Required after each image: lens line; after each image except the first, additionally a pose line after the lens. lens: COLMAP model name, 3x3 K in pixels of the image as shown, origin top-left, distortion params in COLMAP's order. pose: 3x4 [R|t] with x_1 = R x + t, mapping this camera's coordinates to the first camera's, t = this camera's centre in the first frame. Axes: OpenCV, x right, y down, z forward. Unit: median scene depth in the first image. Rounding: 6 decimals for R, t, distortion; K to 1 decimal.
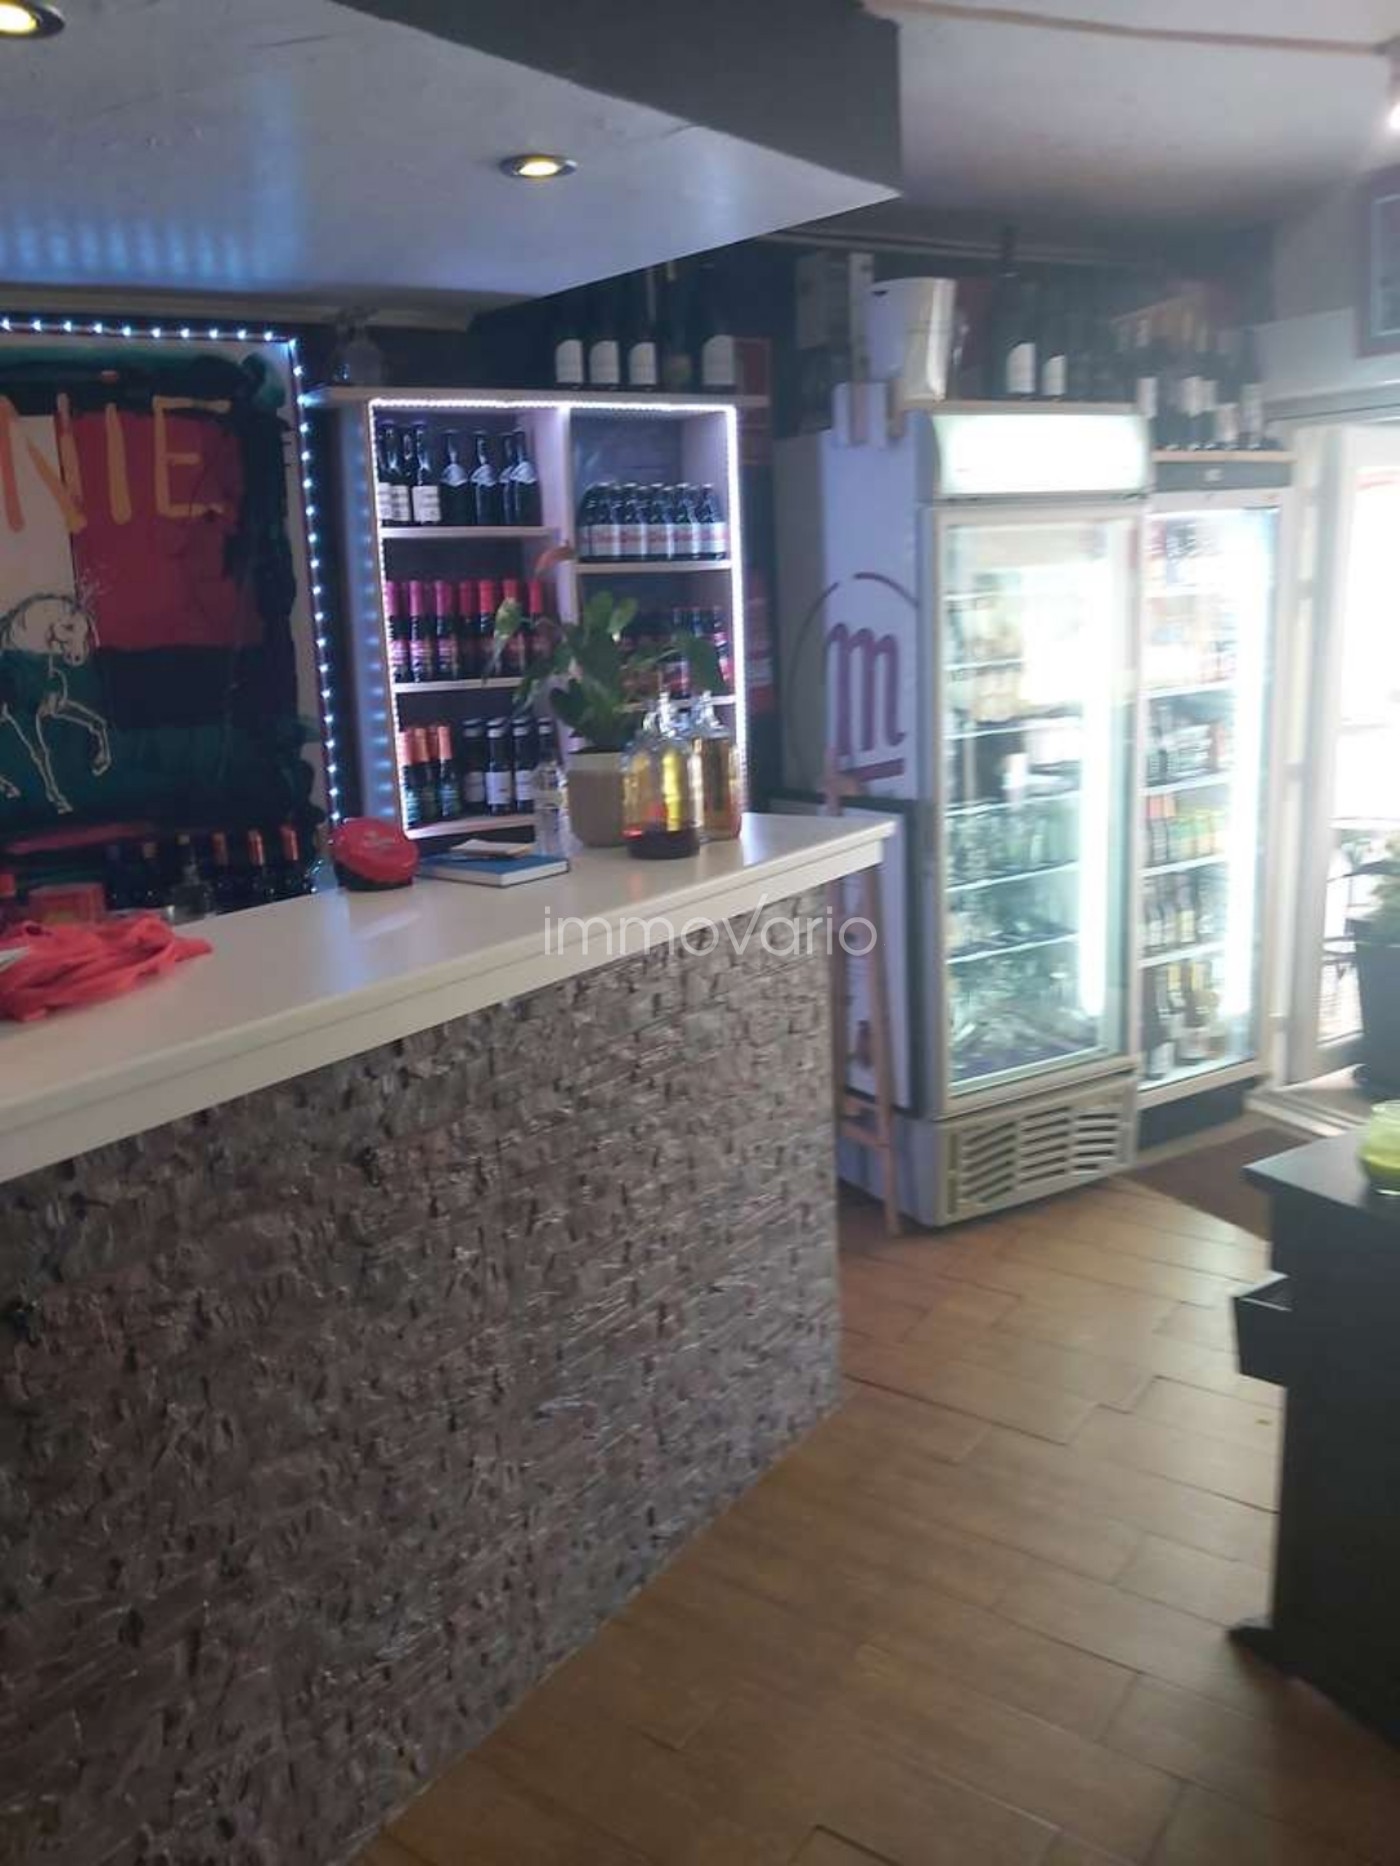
lens RADIAL K [[1428.7, 0, 699.7], [0, 1428.7, 924.8], [0, 0, 1]] dist [-0.029090, -0.028754]
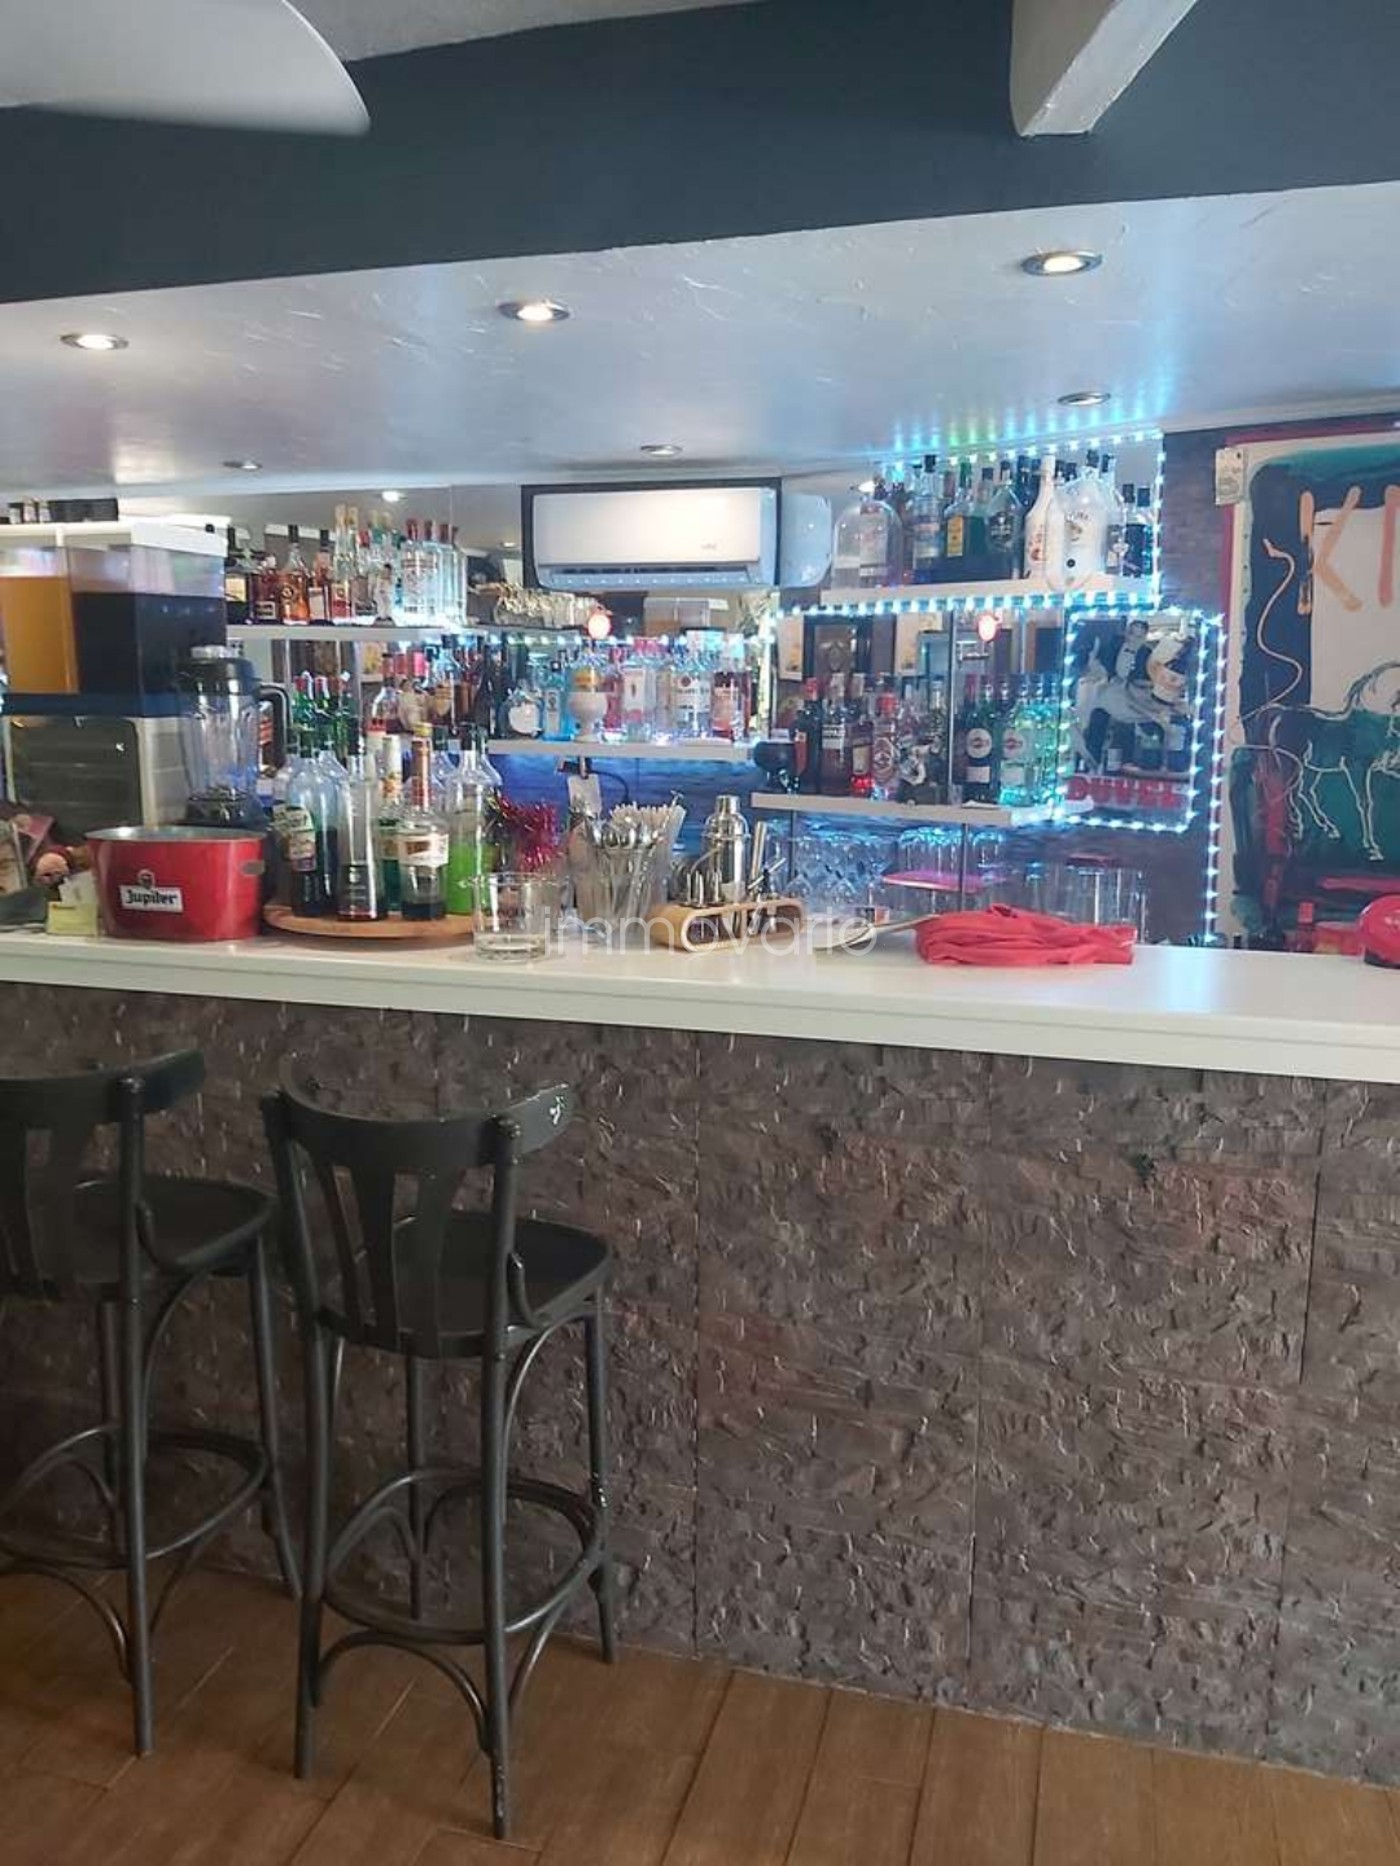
lens RADIAL K [[1428.7, 0, 698.4], [0, 1428.7, 933.2], [0, 0, 1]] dist [-0.029090, -0.028754]
pose [[0.321630, 0.214602, -0.922226, 0.632831], [-0.233283, 0.961914, 0.142480, -0.090640], [0.917678, 0.169313, 0.359444, 0.208629]]
